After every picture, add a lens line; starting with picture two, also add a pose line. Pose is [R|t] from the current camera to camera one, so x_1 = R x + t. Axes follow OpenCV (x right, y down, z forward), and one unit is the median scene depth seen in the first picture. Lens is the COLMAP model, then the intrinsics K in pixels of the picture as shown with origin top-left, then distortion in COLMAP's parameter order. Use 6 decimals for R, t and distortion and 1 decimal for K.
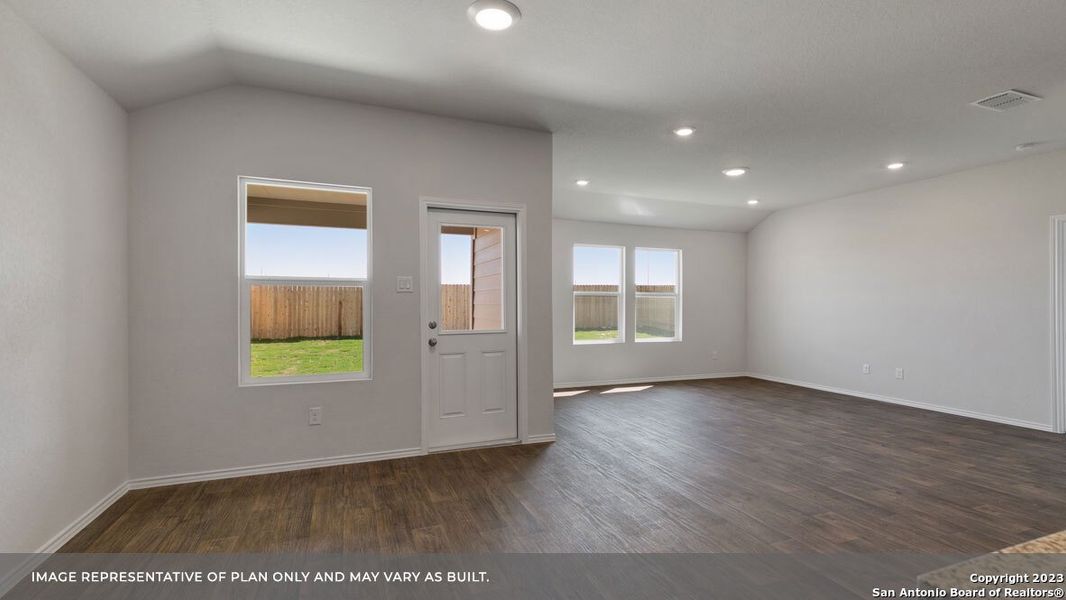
lens RADIAL K [[486.6, 0, 539.5], [0, 486.6, 304.3], [0, 0, 1]] dist [0.005875, 0.001600]
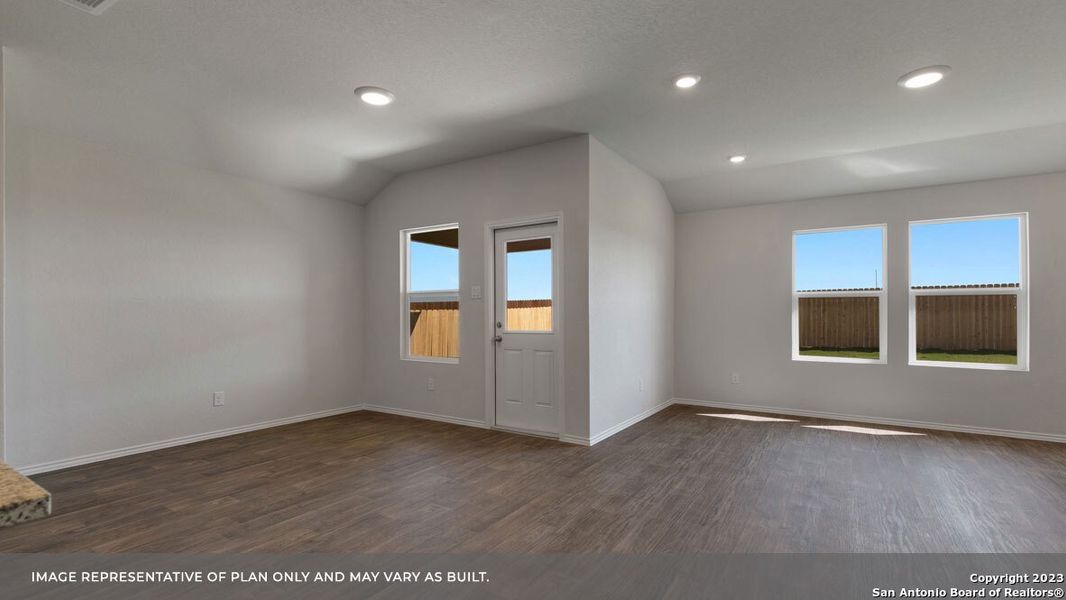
lens RADIAL K [[486.6, 0, 540.7], [0, 486.6, 308.8], [0, 0, 1]] dist [0.005875, 0.001600]
pose [[0.570610, -0.009174, -0.821170, 0.548348], [-0.000389, 0.999934, -0.011441, 0.010765], [0.821221, 0.006848, 0.570569, 0.252190]]
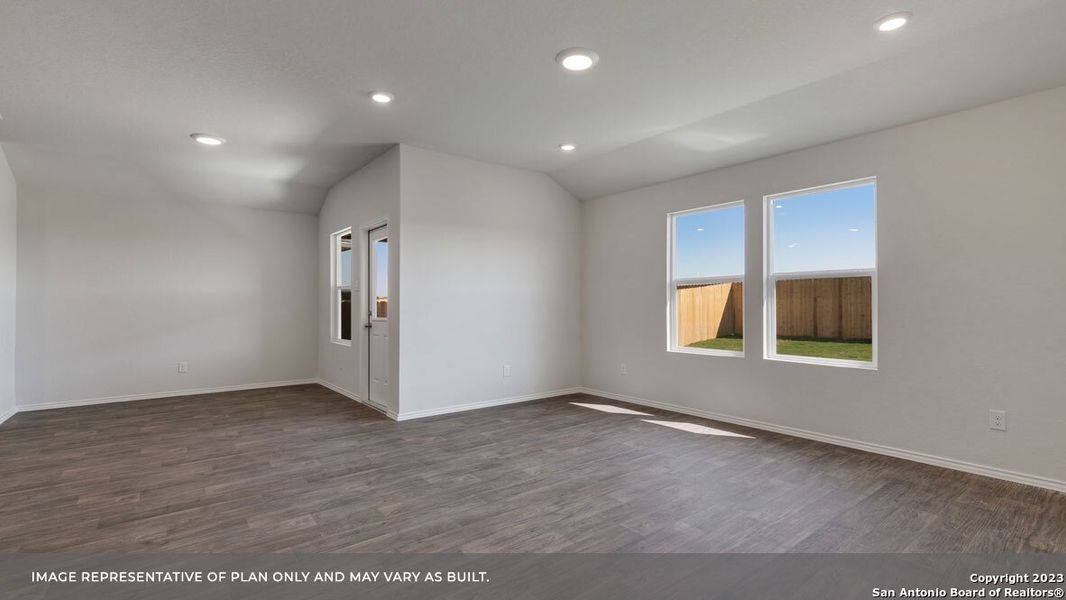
lens RADIAL K [[486.6, 0, 531.0], [0, 486.6, 295.4], [0, 0, 1]] dist [0.005875, 0.001600]
pose [[0.271373, -0.020061, -0.962265, 0.819300], [0.002908, 0.999795, -0.020024, 0.014781], [0.962470, 0.002636, 0.271375, 0.689682]]
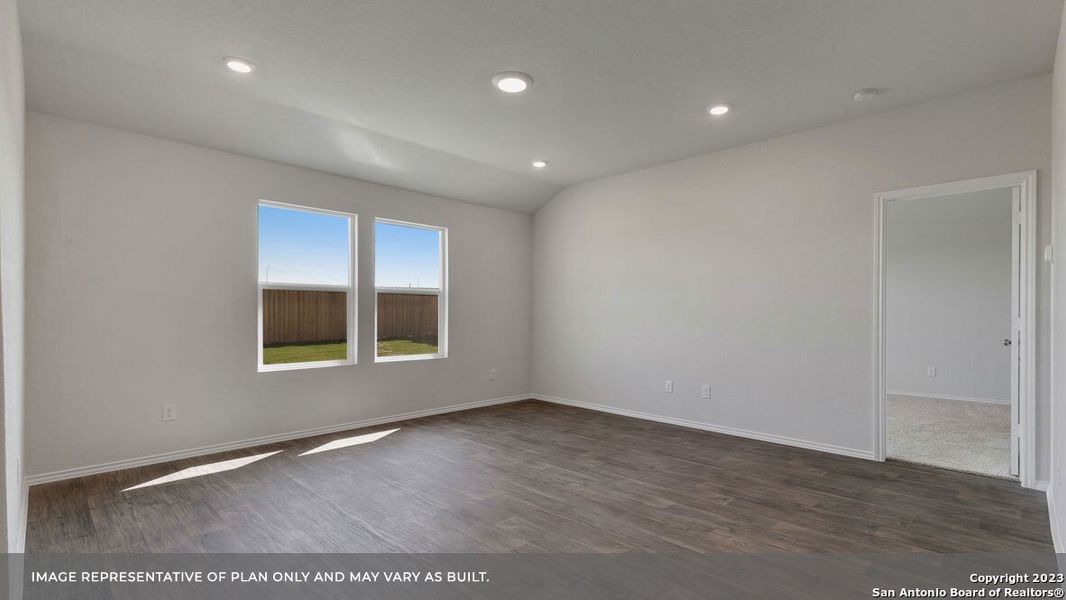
lens RADIAL K [[486.6, 0, 547.8], [0, 486.6, 314.4], [0, 0, 1]] dist [0.005875, 0.001600]
pose [[0.910159, 0.001678, 0.414255, 0.165300], [-0.002712, 0.999995, 0.001908, 0.013665], [-0.414250, -0.002860, 0.910159, 0.369024]]
